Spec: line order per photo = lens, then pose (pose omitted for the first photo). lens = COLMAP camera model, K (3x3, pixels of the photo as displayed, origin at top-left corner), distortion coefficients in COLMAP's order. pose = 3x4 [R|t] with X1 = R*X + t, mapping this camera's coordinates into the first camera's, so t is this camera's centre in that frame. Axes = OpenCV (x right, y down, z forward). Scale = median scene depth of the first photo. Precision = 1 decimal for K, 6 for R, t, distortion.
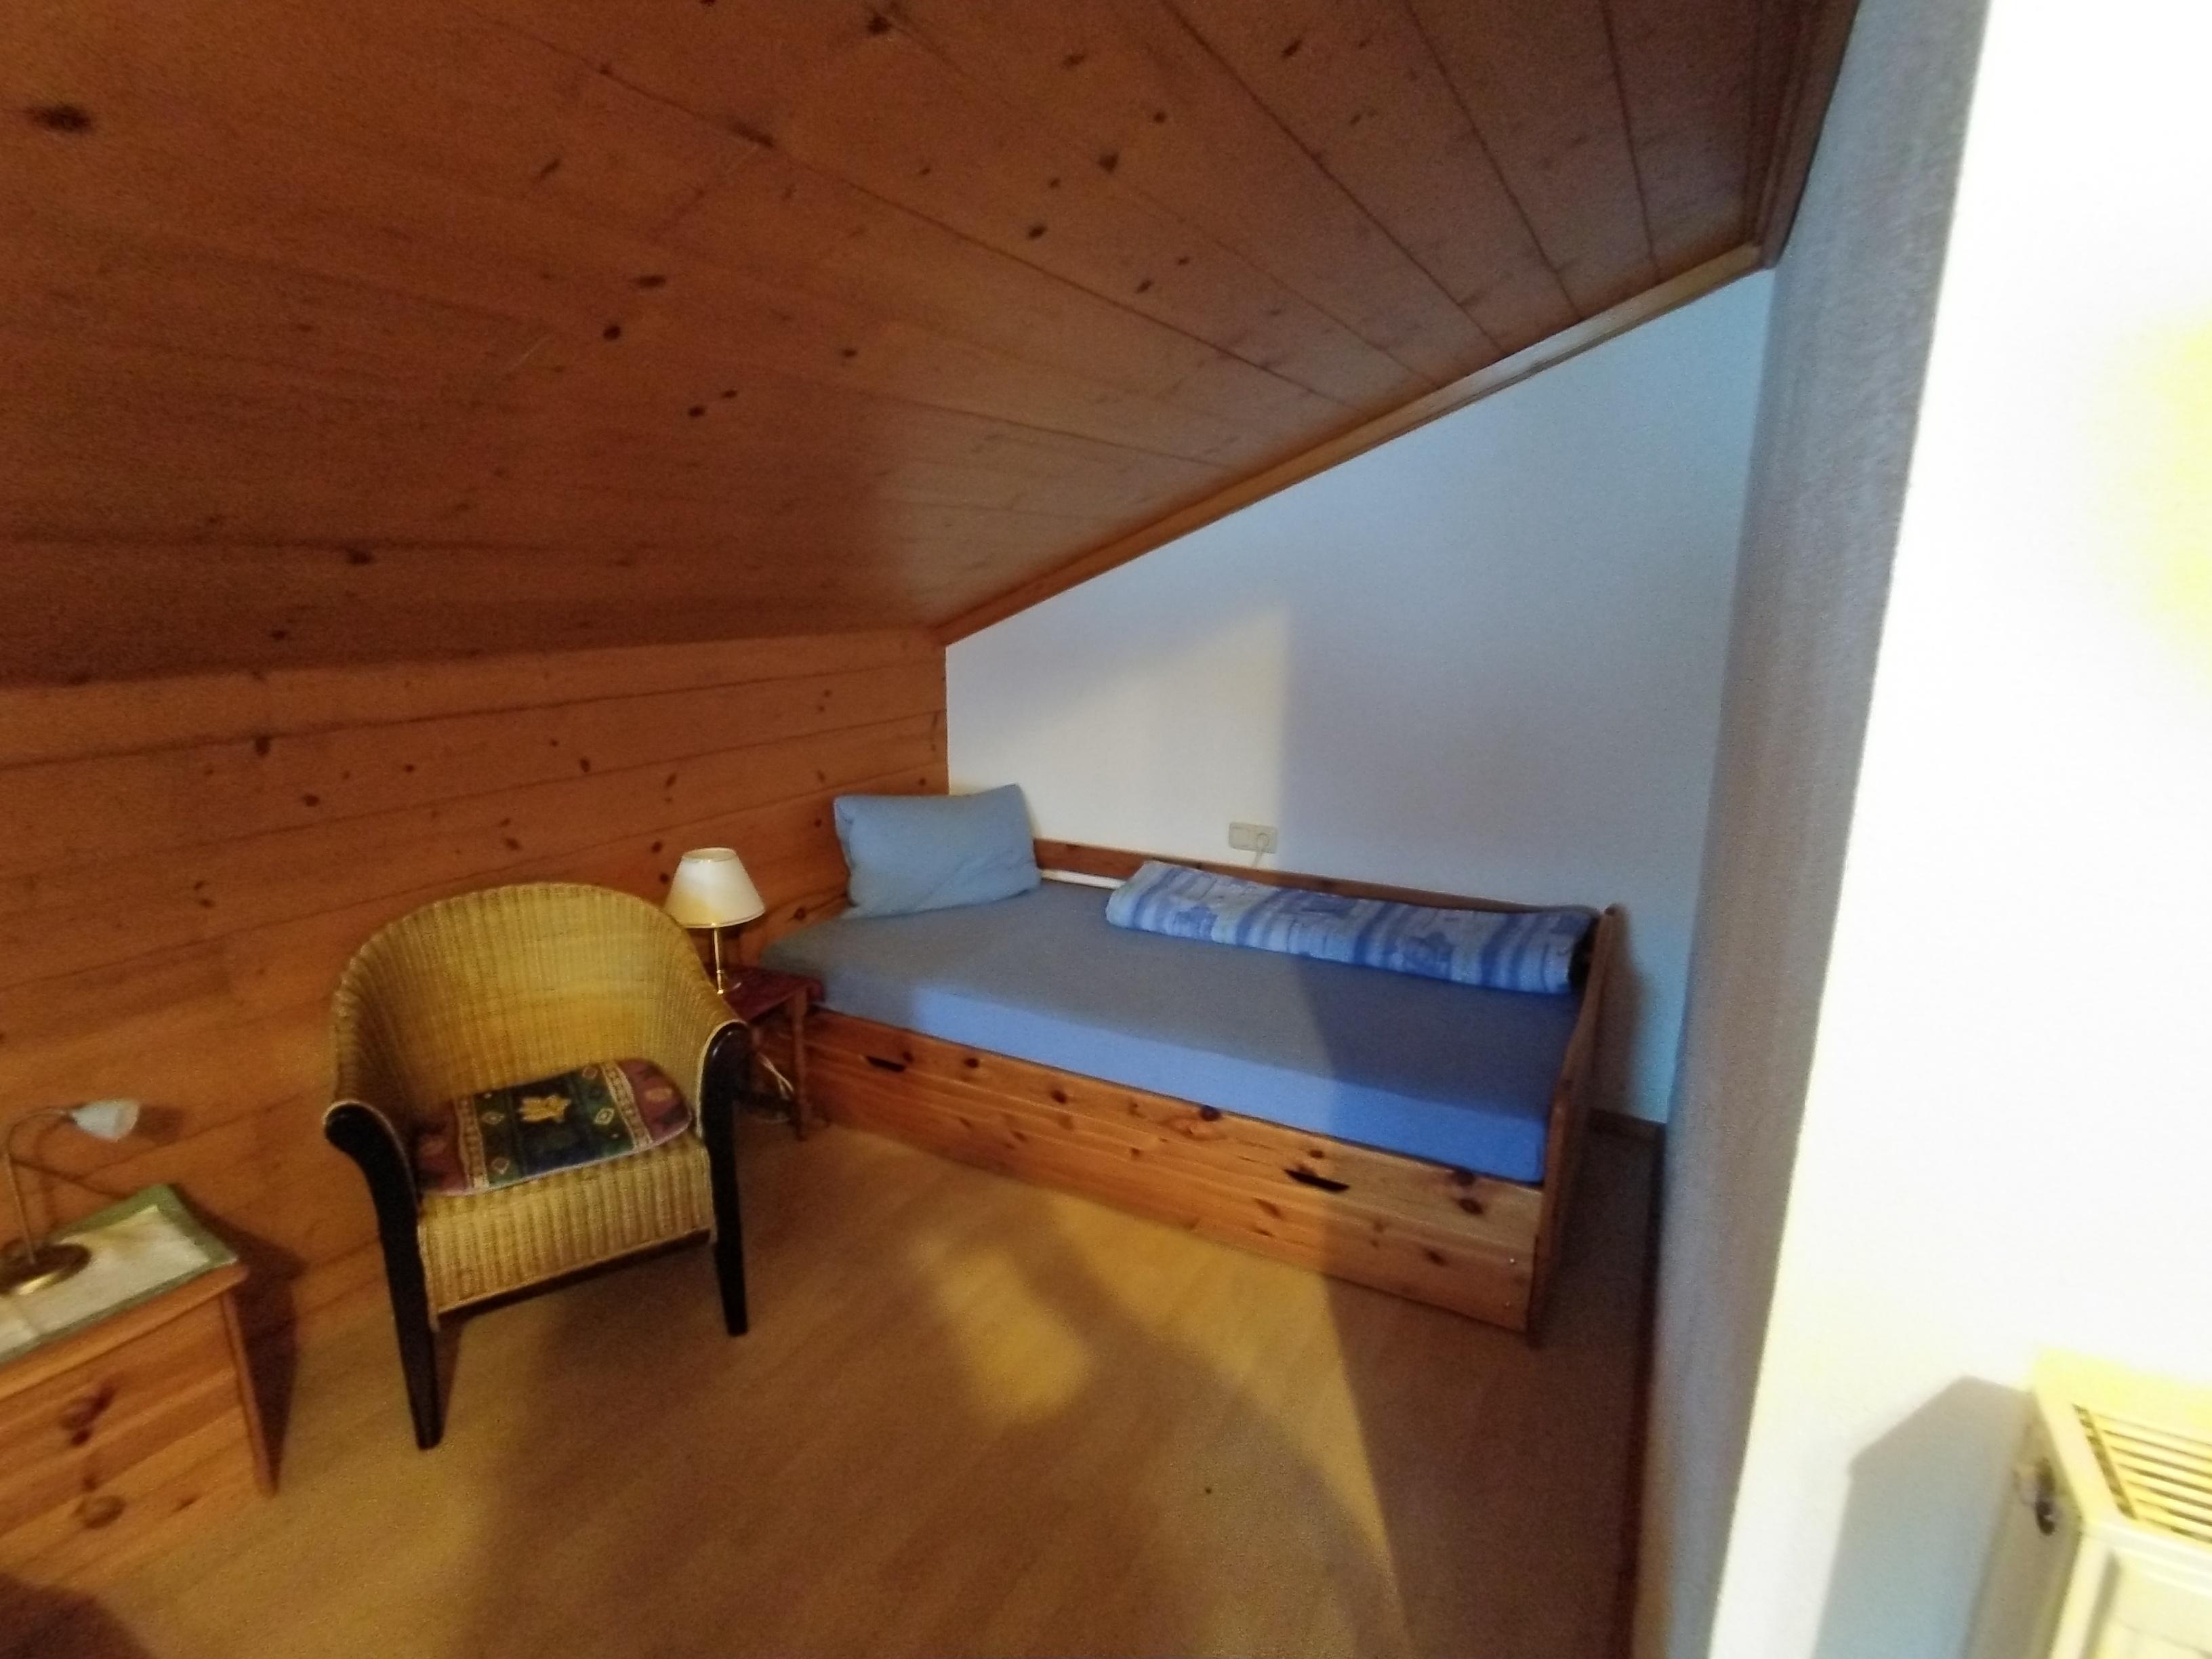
lens RADIAL K [[1083.8, 0, 1108.8], [0, 1083.8, 828.1], [0, 0, 1]] dist [-0.006222, 0.000377]
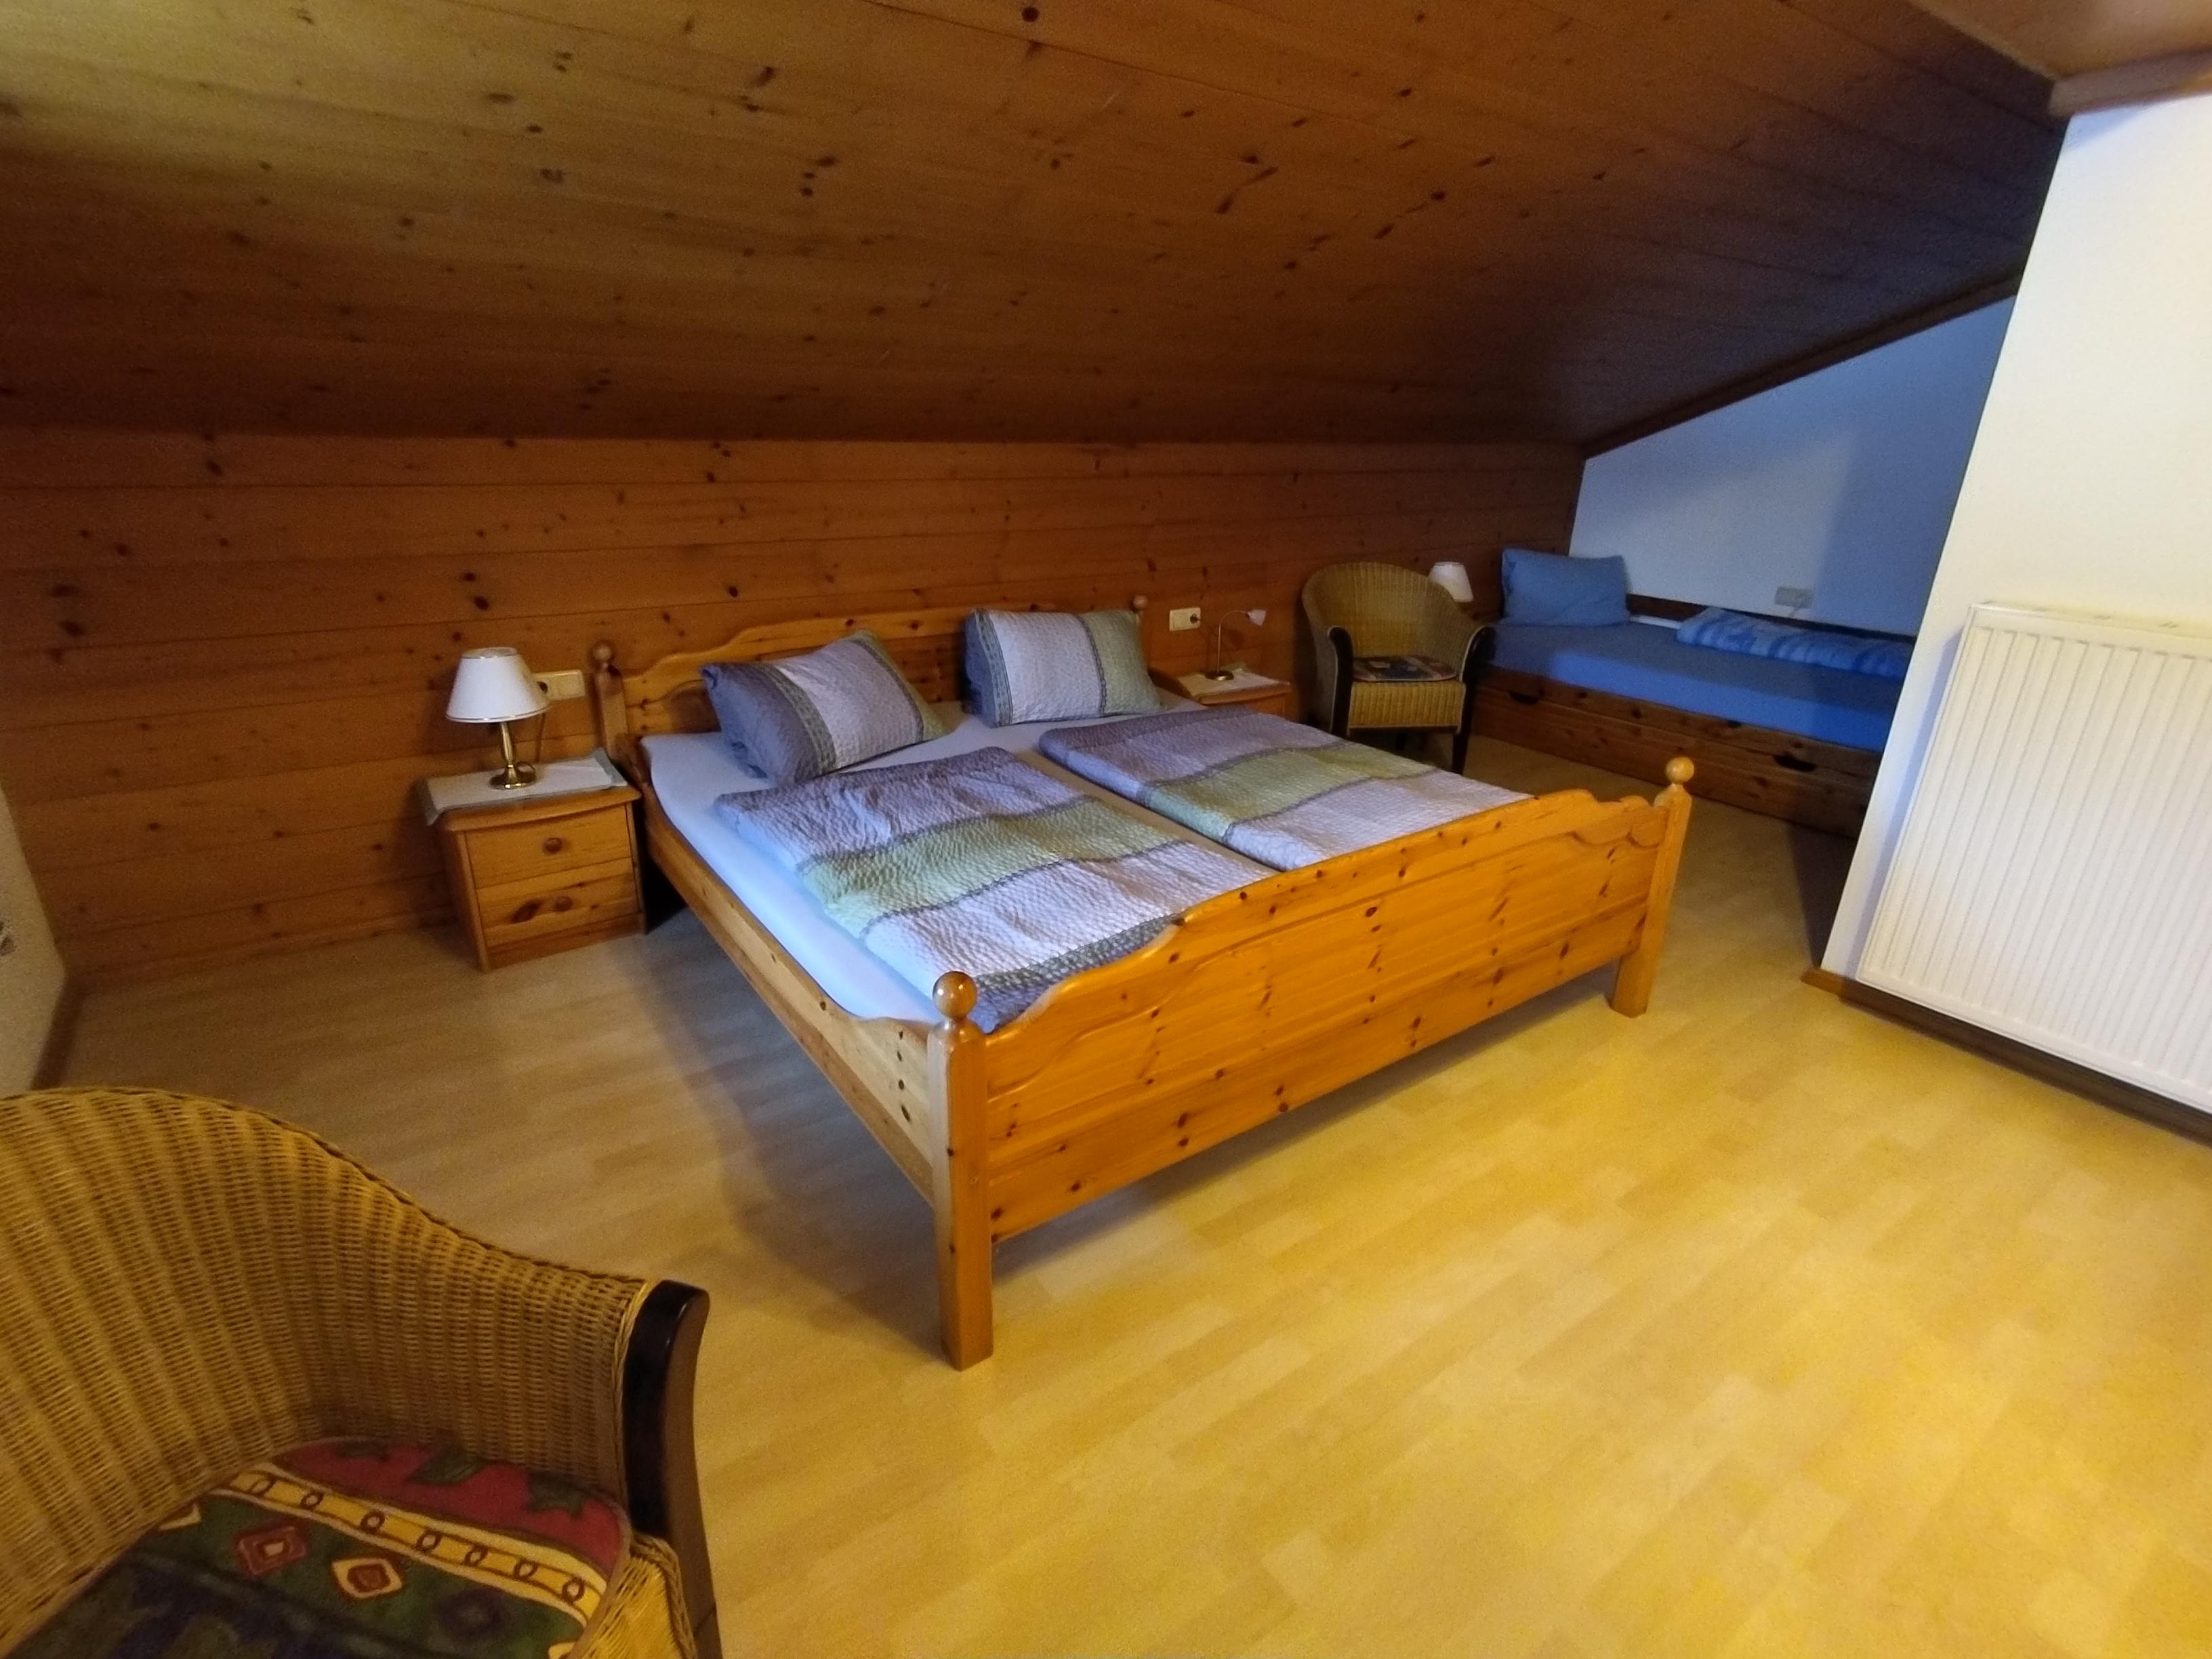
lens RADIAL K [[1083.8, 0, 1100.7], [0, 1083.8, 833.6], [0, 0, 1]] dist [-0.006222, 0.000377]
pose [[0.898108, 0.175574, -0.403206, -0.073359], [-0.120621, 0.980032, 0.158076, 0.227459], [0.422909, -0.093334, 0.901353, -0.840637]]
